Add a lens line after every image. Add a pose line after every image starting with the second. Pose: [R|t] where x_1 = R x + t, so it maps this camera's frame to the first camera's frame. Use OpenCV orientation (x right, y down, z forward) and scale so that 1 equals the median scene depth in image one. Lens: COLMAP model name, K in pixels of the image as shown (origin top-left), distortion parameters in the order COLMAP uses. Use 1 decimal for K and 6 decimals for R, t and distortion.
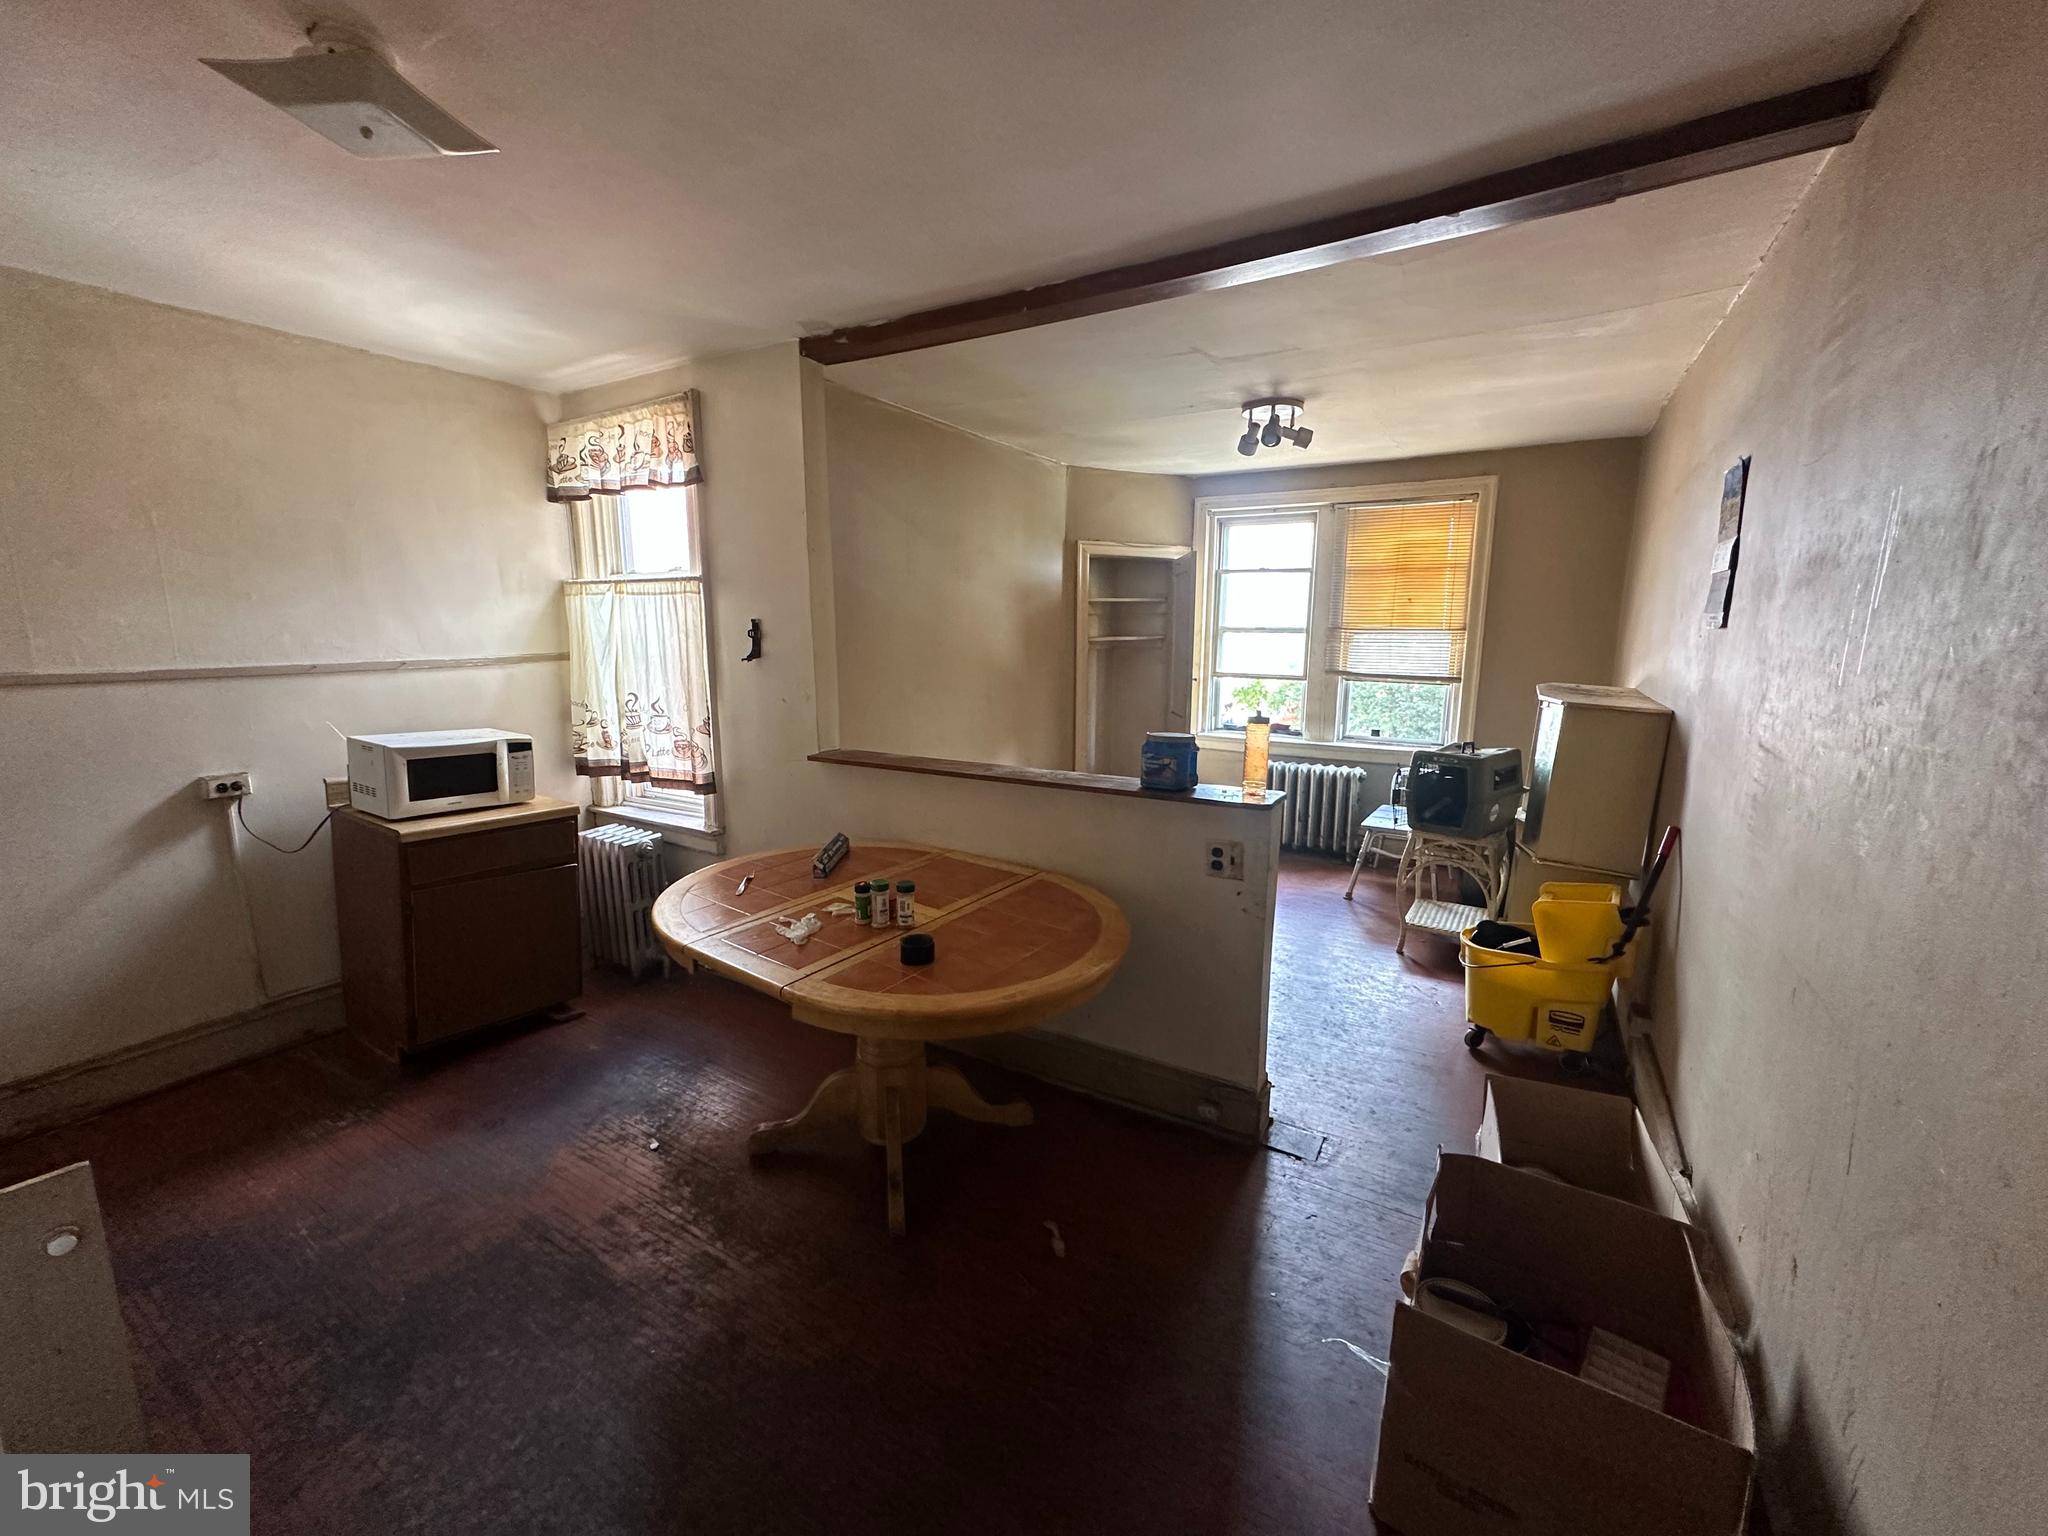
lens RADIAL K [[816.3, 0, 1025.7], [0, 816.3, 768.3], [0, 0, 1]] dist [-0.008134, 0.001768]
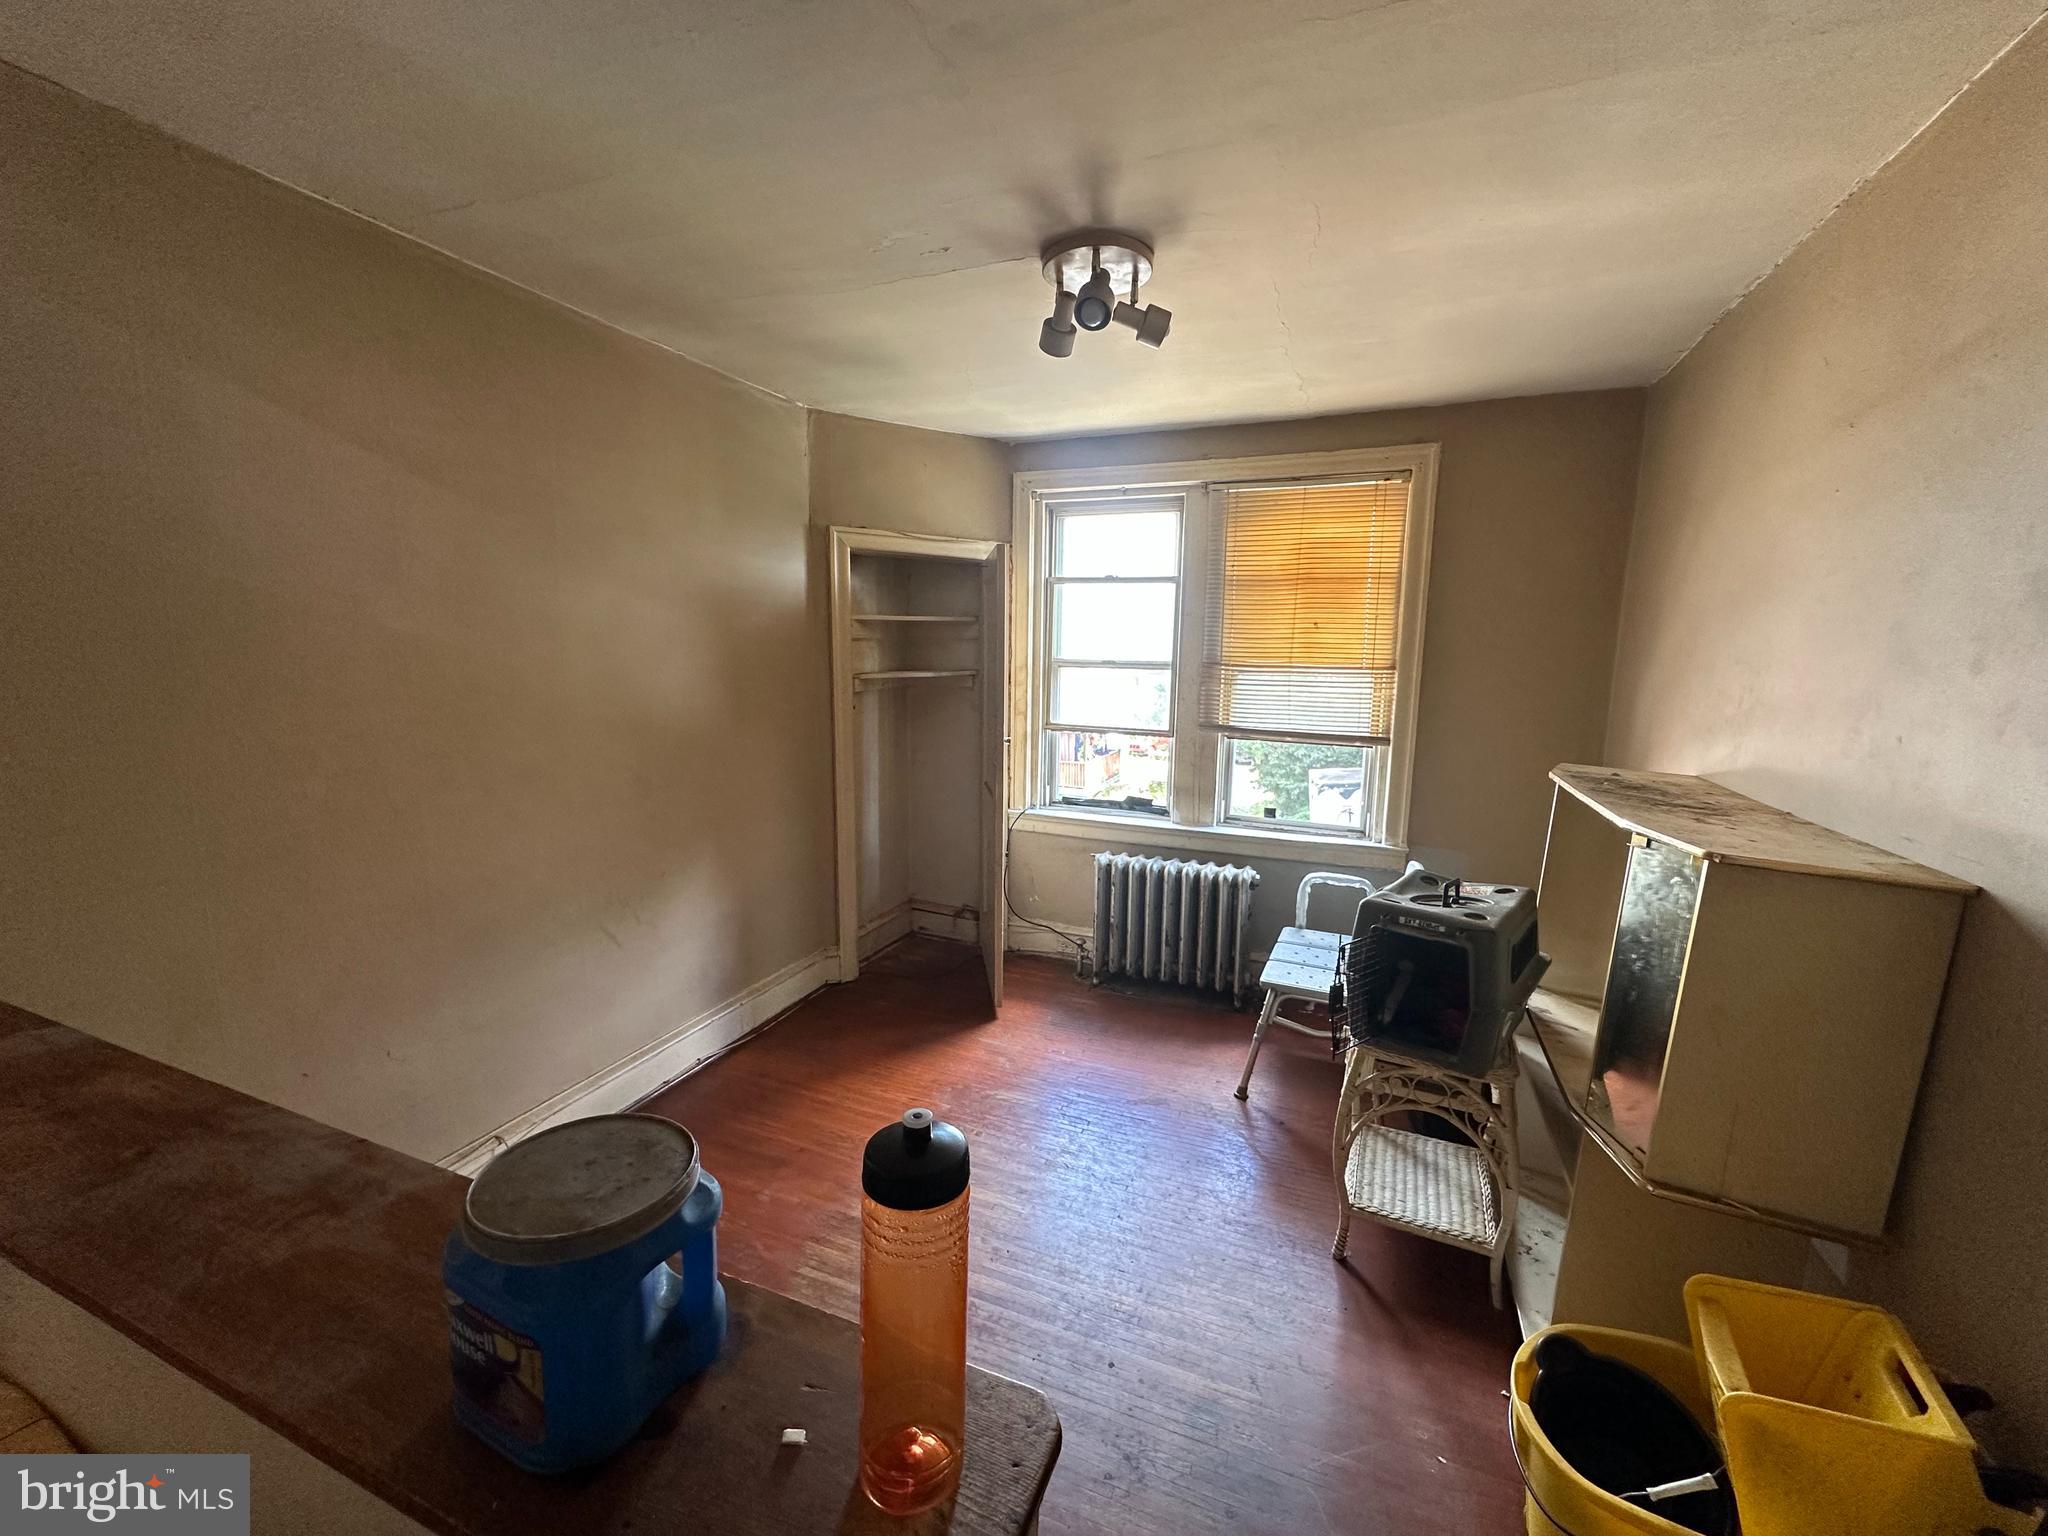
lens RADIAL K [[816.3, 0, 1025.7], [0, 816.3, 768.3], [0, 0, 1]] dist [-0.008134, 0.001768]
pose [[0.989664, -0.010393, 0.143028, 0.124236], [0.013797, 0.999644, -0.022830, -0.069982], [-0.142740, 0.024568, 0.989455, 0.342616]]
